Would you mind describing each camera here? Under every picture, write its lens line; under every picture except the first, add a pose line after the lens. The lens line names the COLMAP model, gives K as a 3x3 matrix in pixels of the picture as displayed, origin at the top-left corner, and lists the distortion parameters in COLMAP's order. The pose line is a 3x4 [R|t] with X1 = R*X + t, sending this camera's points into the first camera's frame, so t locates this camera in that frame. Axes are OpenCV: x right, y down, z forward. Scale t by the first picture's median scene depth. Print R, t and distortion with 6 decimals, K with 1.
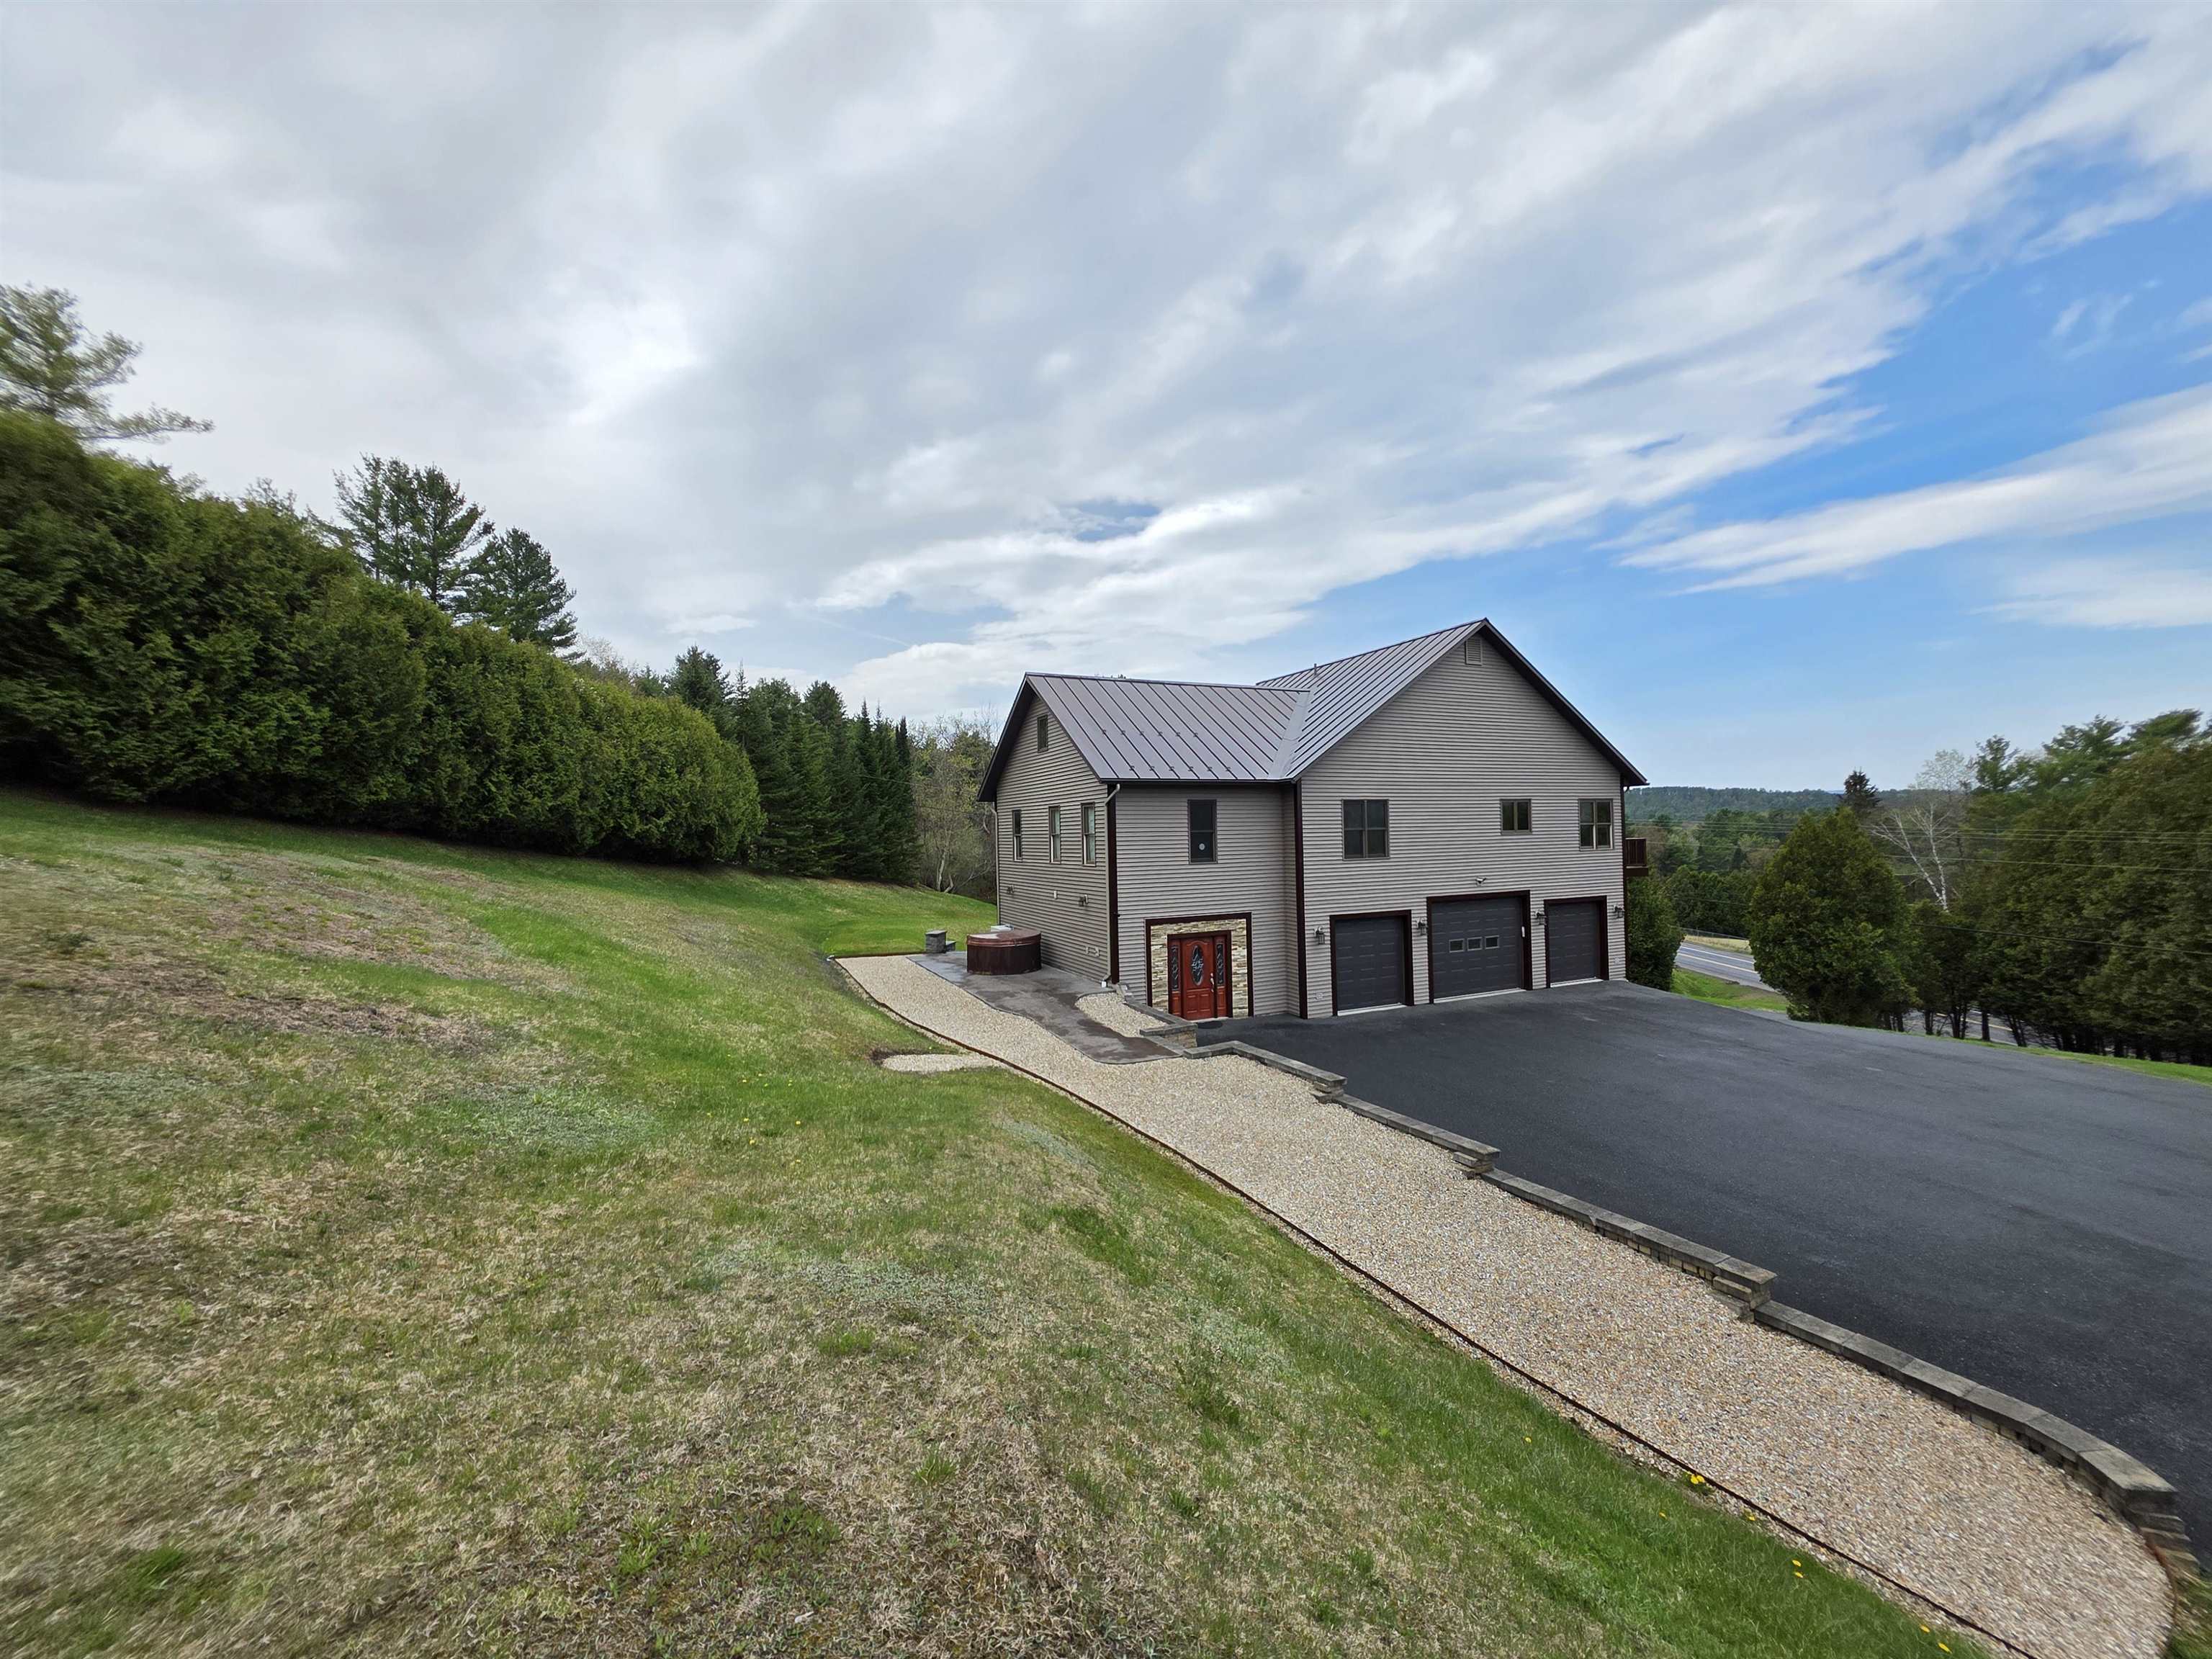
lens RADIAL K [[883.0, 0, 1105.6], [0, 883.0, 831.0], [0, 0, 1]] dist [0.001521, 0.000498]
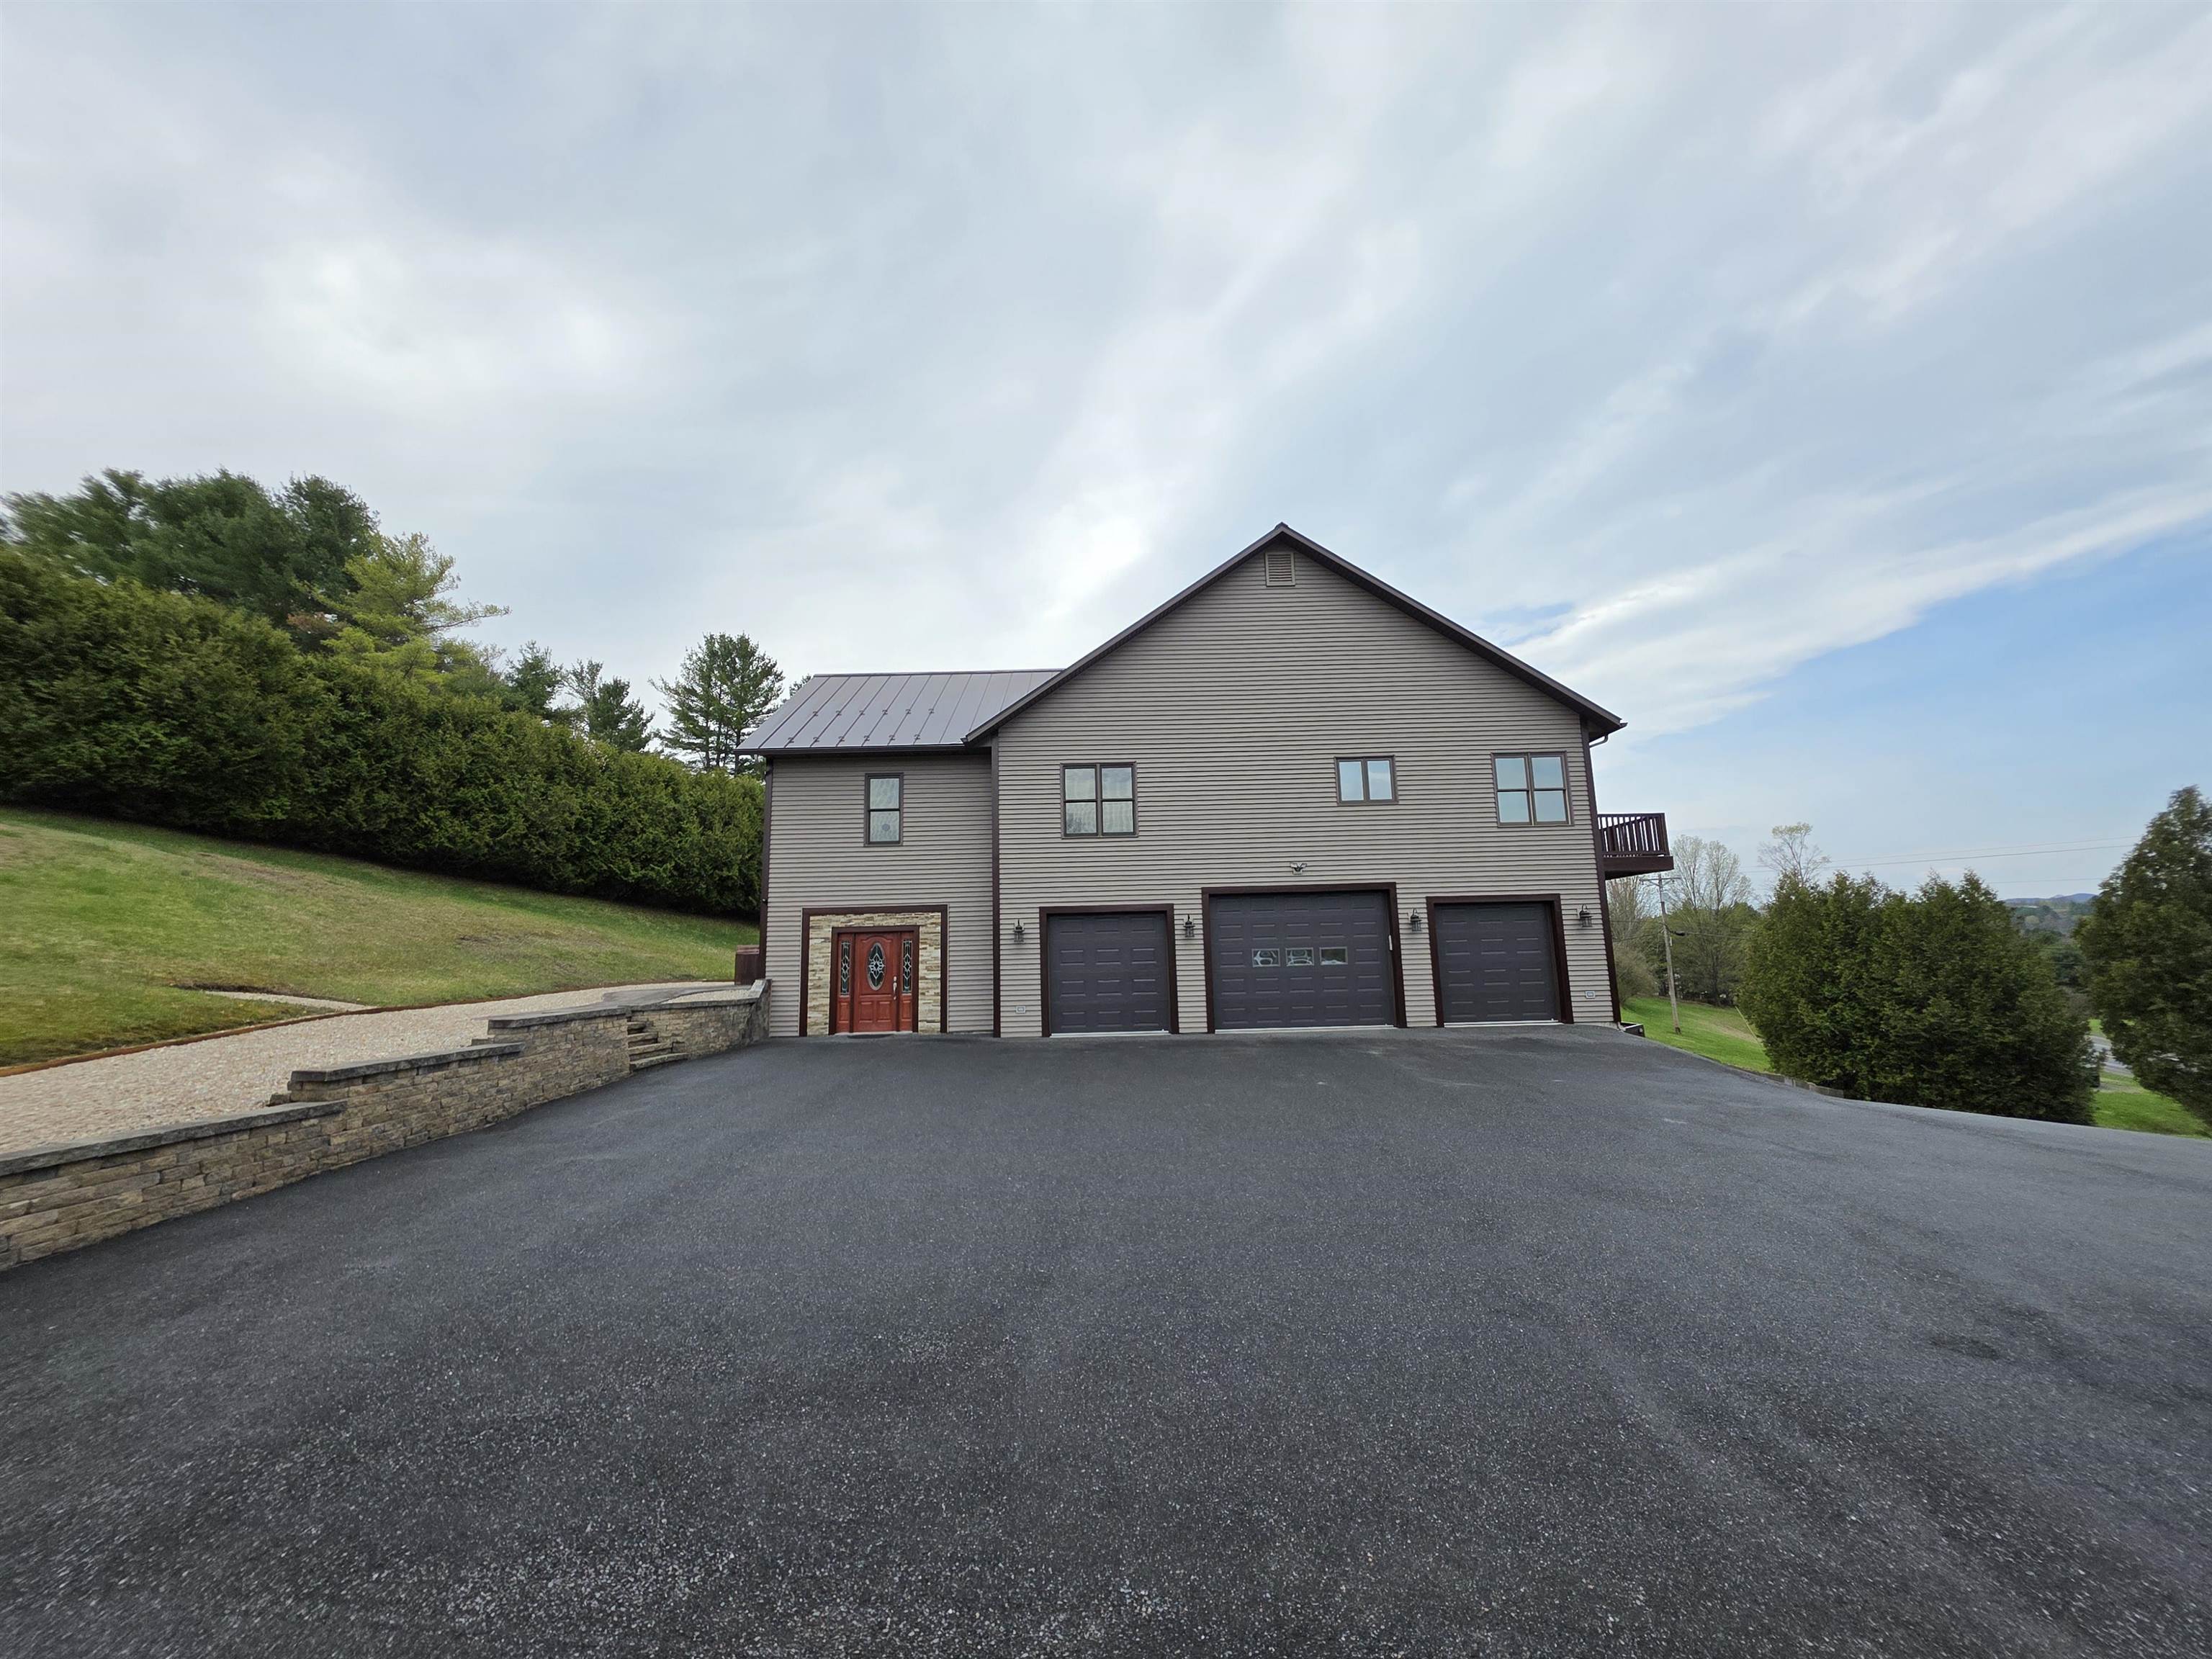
lens RADIAL K [[883.0, 0, 1112.8], [0, 883.0, 816.0], [0, 0, 1]] dist [0.001521, 0.000498]
pose [[0.909408, -0.072508, -0.409536, 0.624618], [0.008287, 0.987649, -0.156461, 0.134921], [0.415823, 0.138893, 0.898777, 0.294749]]
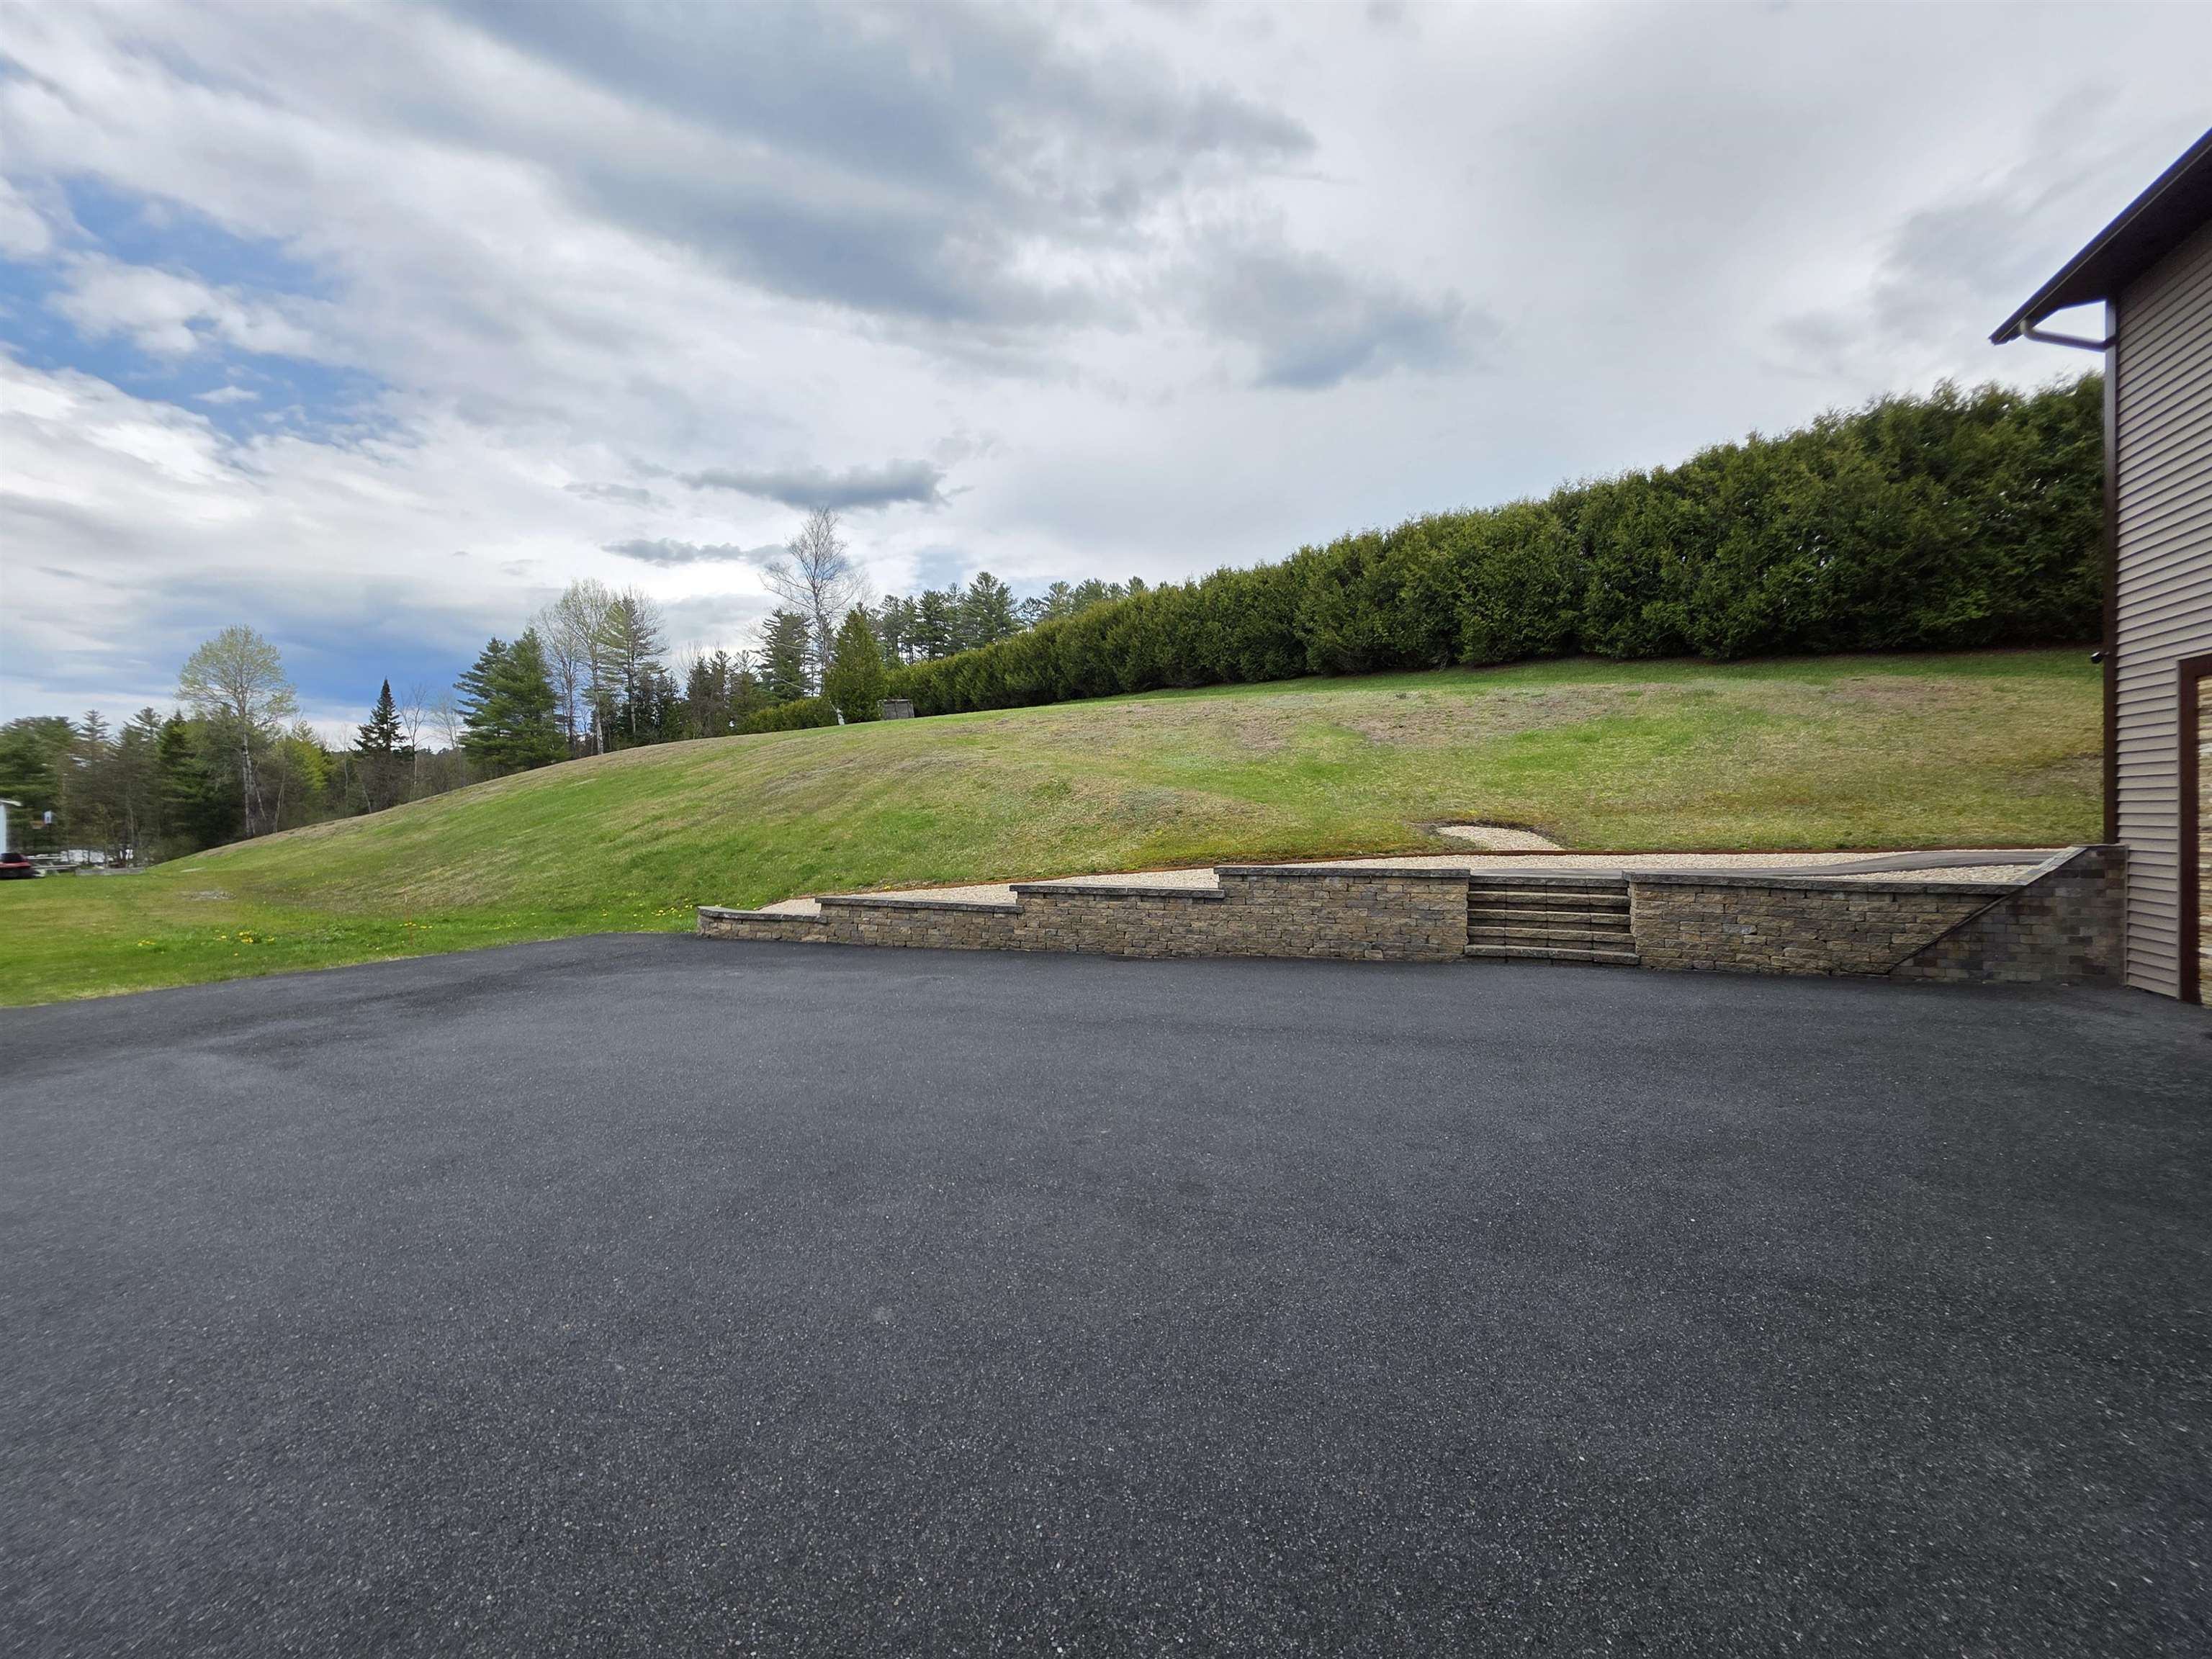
lens RADIAL K [[883.0, 0, 1098.5], [0, 883.0, 828.2], [0, 0, 1]] dist [0.001521, 0.000498]
pose [[-0.749155, 0.029924, -0.661719, 0.501137], [0.016851, 0.999517, 0.026122, 0.131671], [0.662181, 0.008419, -0.749297, 0.886164]]
